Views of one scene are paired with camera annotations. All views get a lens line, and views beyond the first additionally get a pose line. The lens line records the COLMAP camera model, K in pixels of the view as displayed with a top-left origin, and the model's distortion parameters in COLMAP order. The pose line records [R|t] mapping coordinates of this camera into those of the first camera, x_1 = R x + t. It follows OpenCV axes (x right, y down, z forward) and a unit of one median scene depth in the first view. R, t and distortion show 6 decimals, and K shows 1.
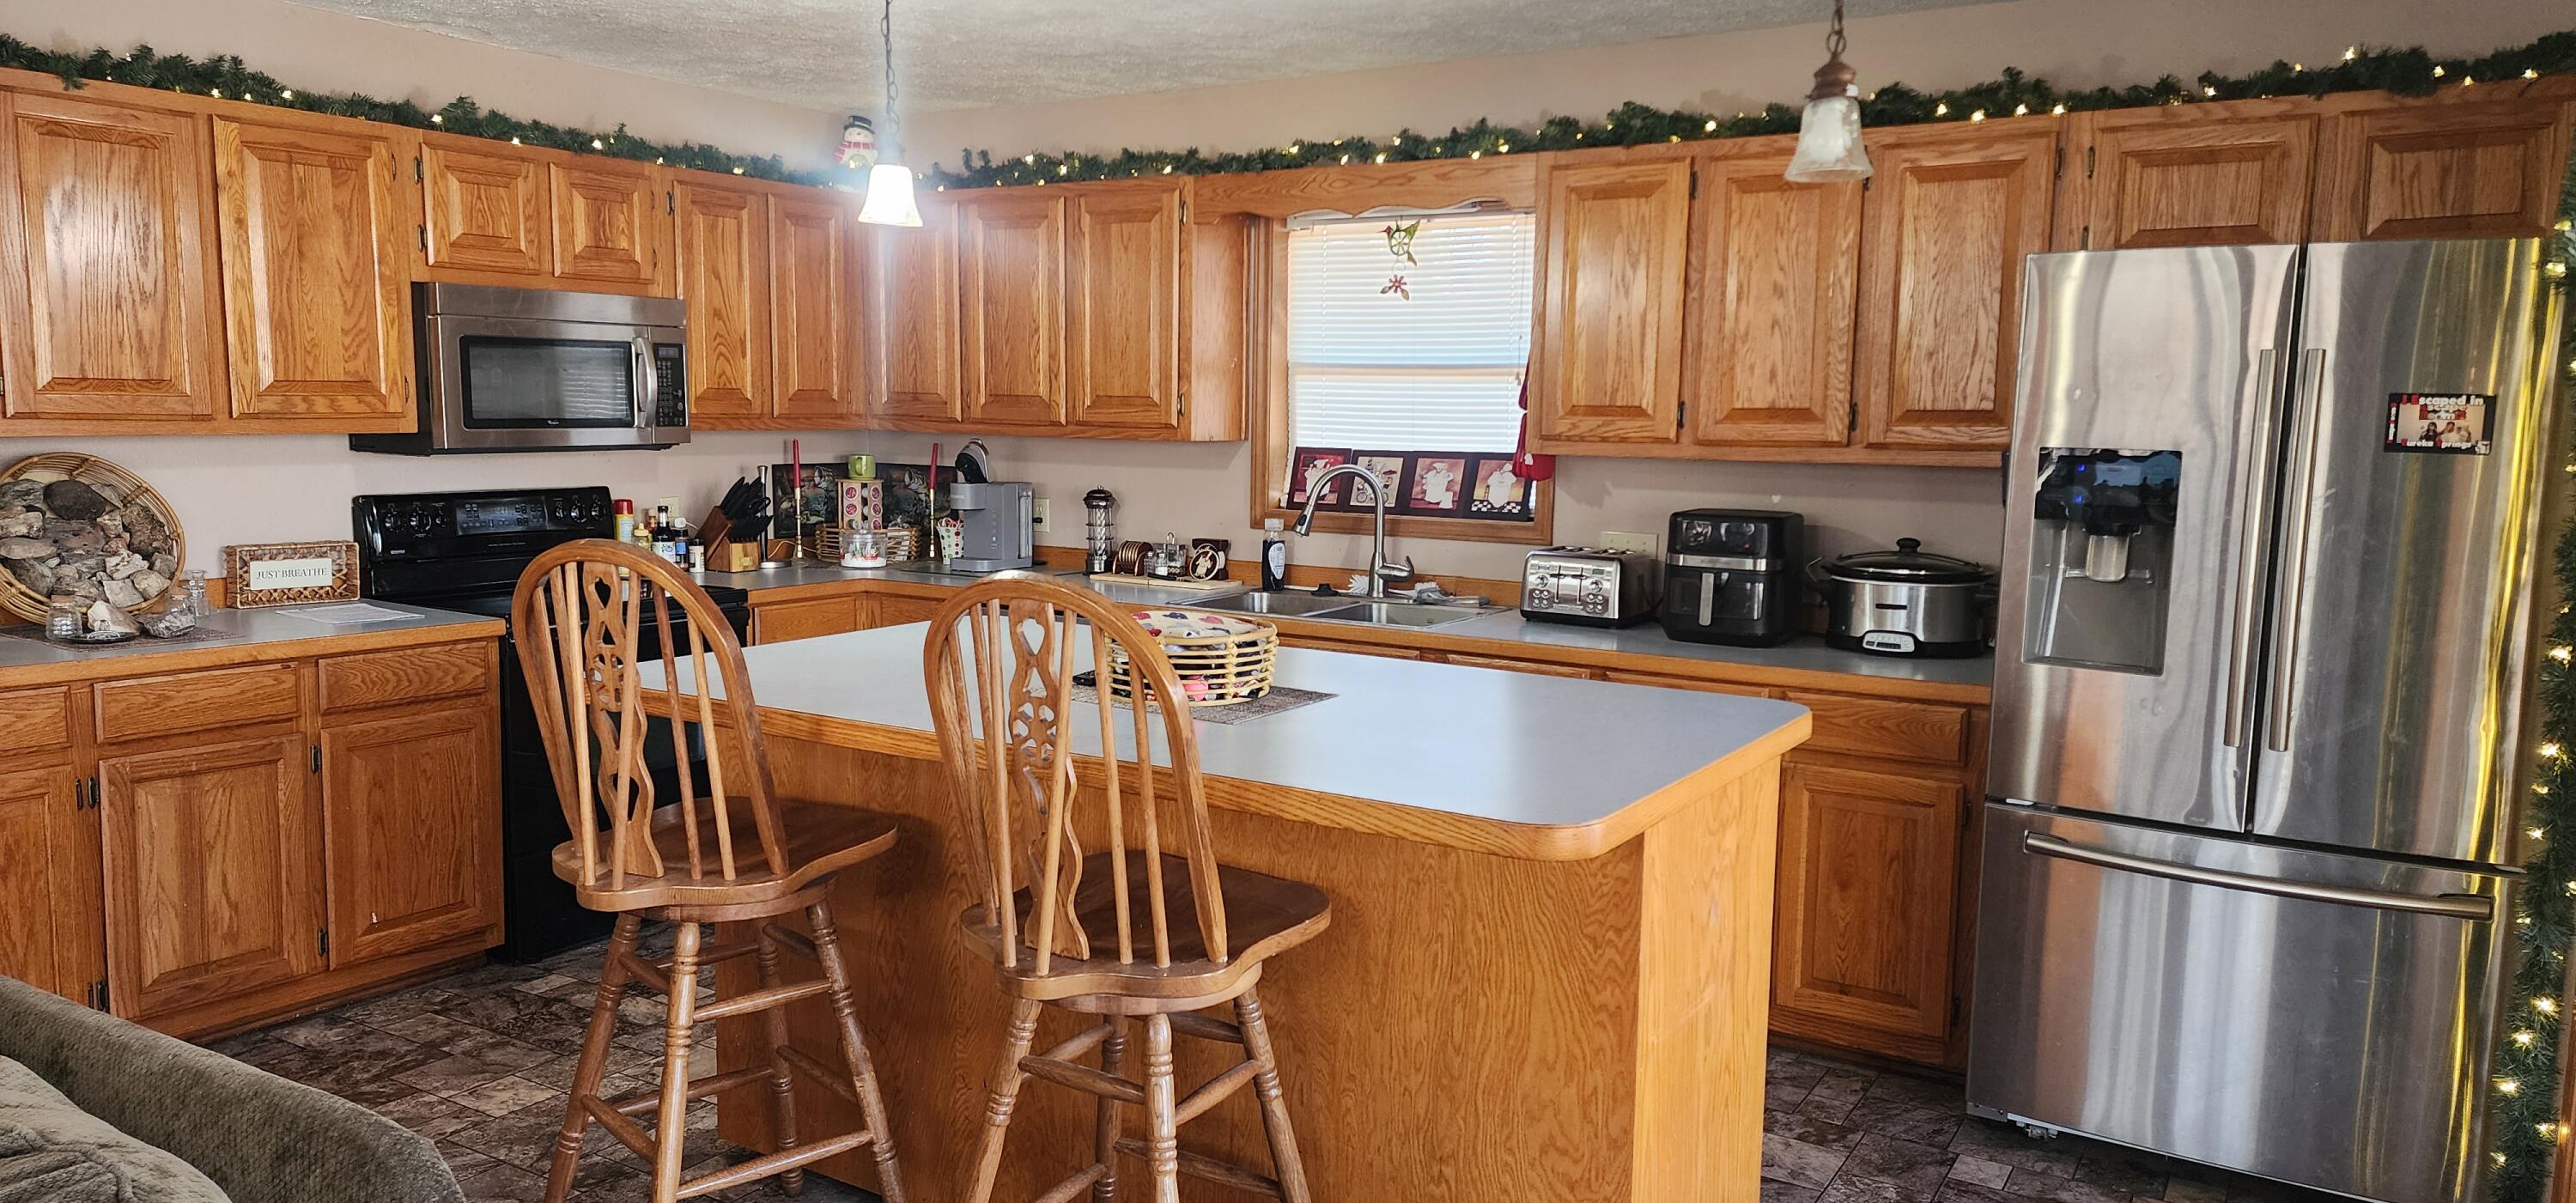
lens RADIAL K [[1717.3, 0, 1288.0], [0, 1717.3, 601.5], [0, 0, 1]] dist [0.098714, -0.118641]
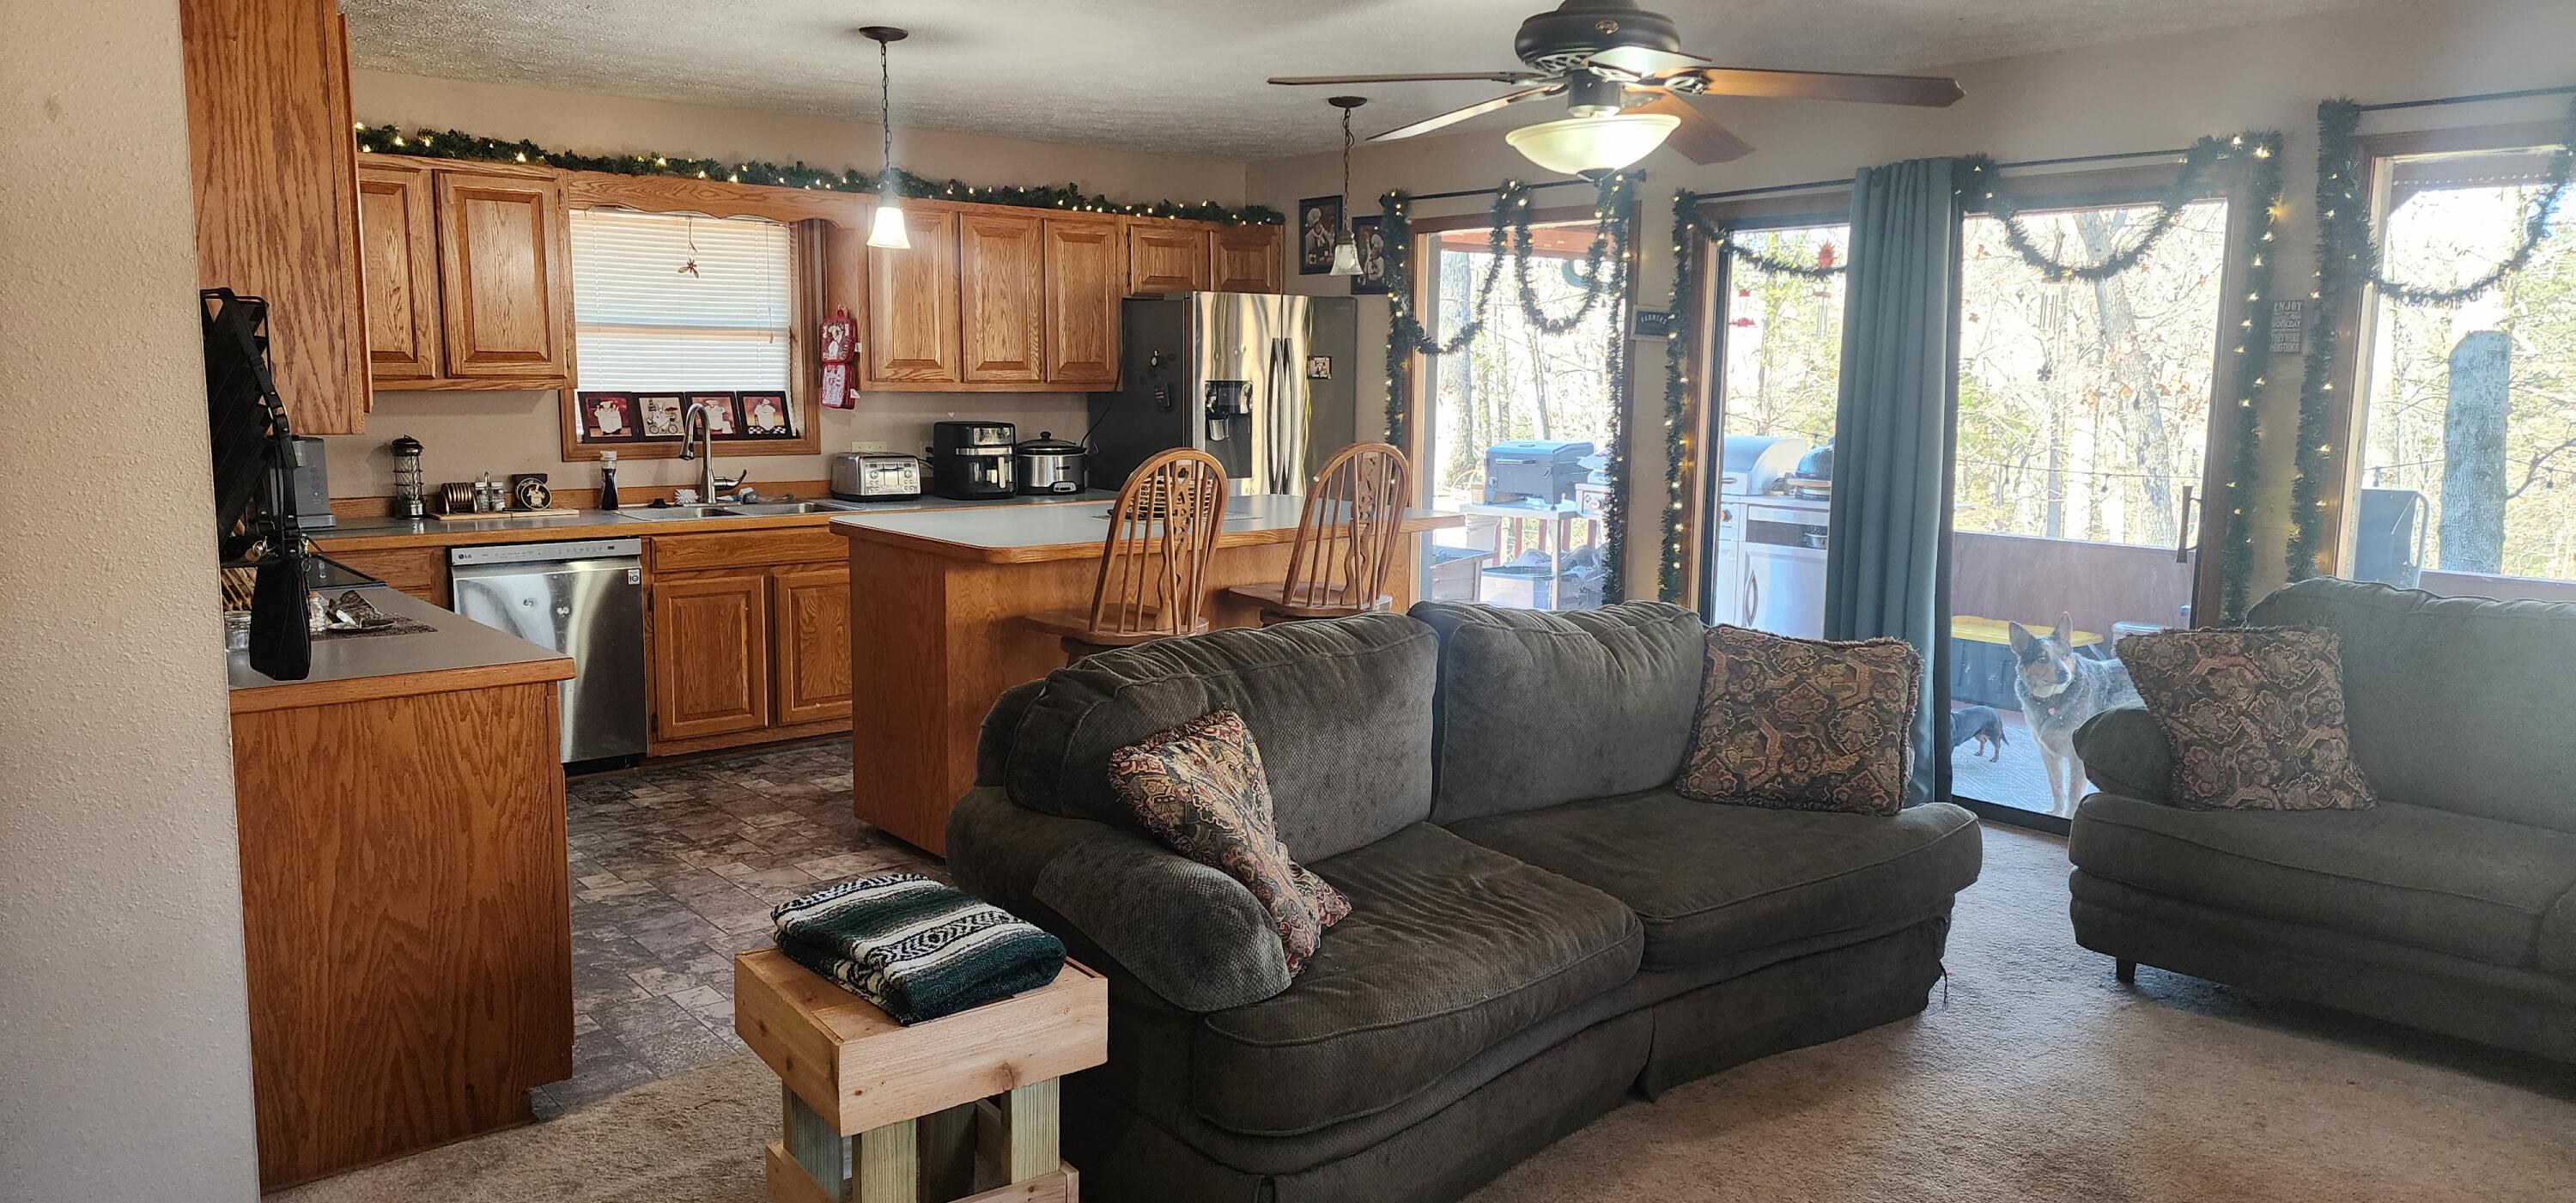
lens RADIAL K [[1713.5, 0, 1282.0], [0, 1713.5, 587.2], [0, 0, 1]] dist [0.104065, -0.118267]
pose [[0.314309, -0.139675, 0.938989, -1.094604], [0.102183, 0.988348, 0.112813, -0.045362], [-0.943805, 0.060490, 0.324919, 0.155490]]
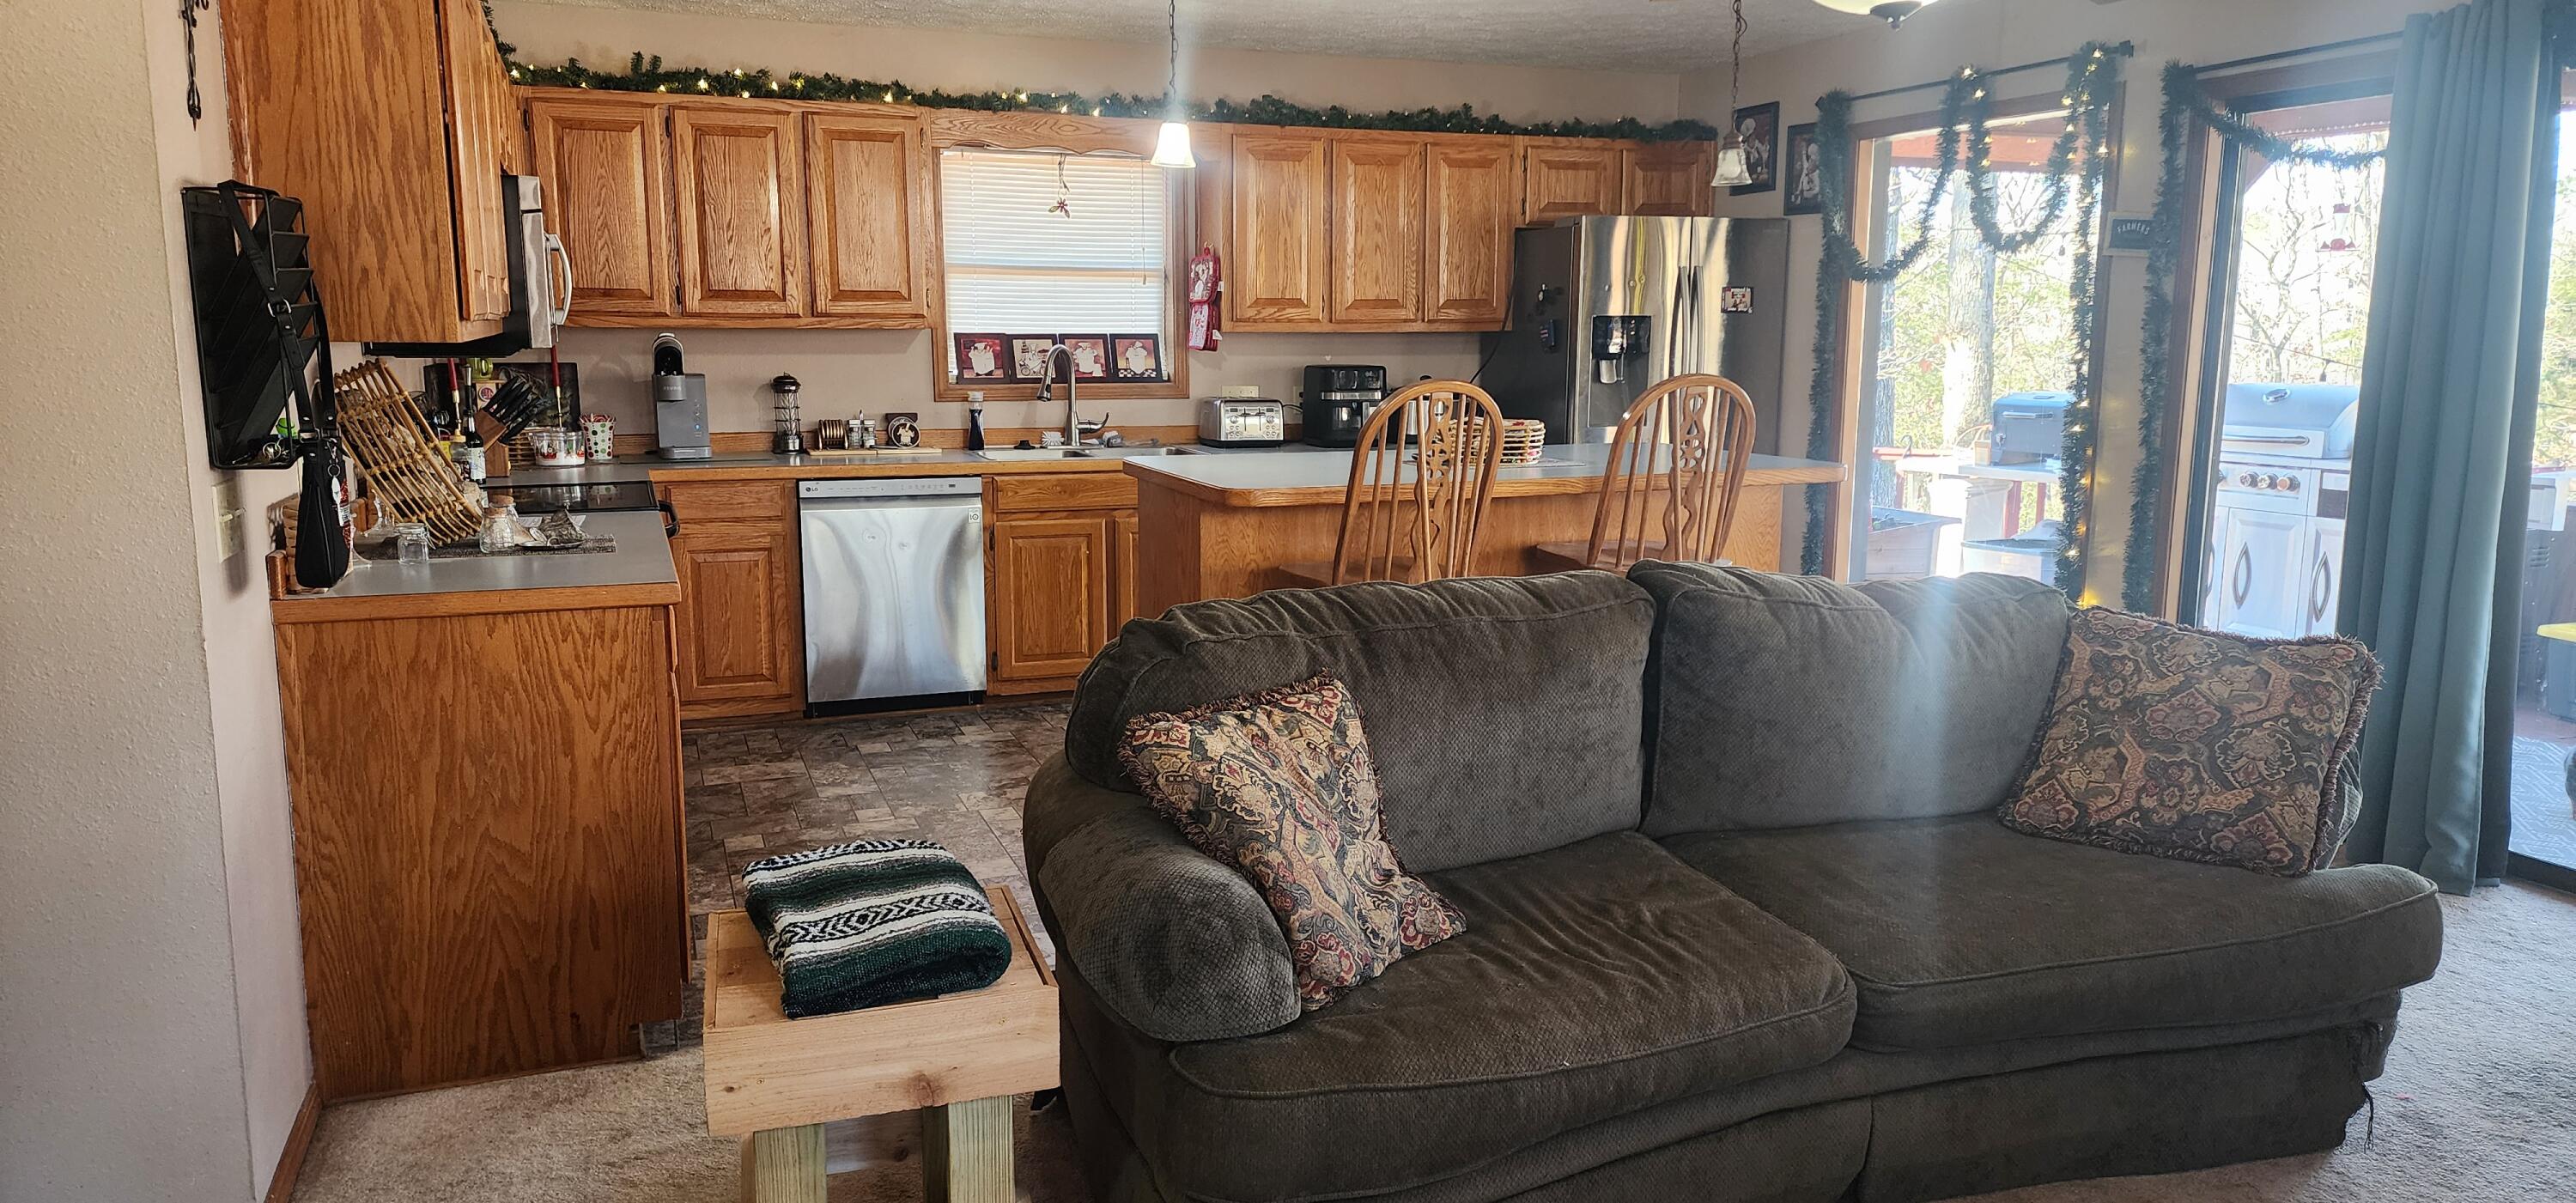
lens RADIAL K [[1717.3, 0, 1288.0], [0, 1717.3, 601.5], [0, 0, 1]] dist [0.098714, -0.118641]
pose [[0.600328, -0.145239, 0.786455, -0.924078], [0.098254, 0.989316, 0.107702, -0.010651], [-0.793695, 0.012616, 0.608185, 0.067219]]
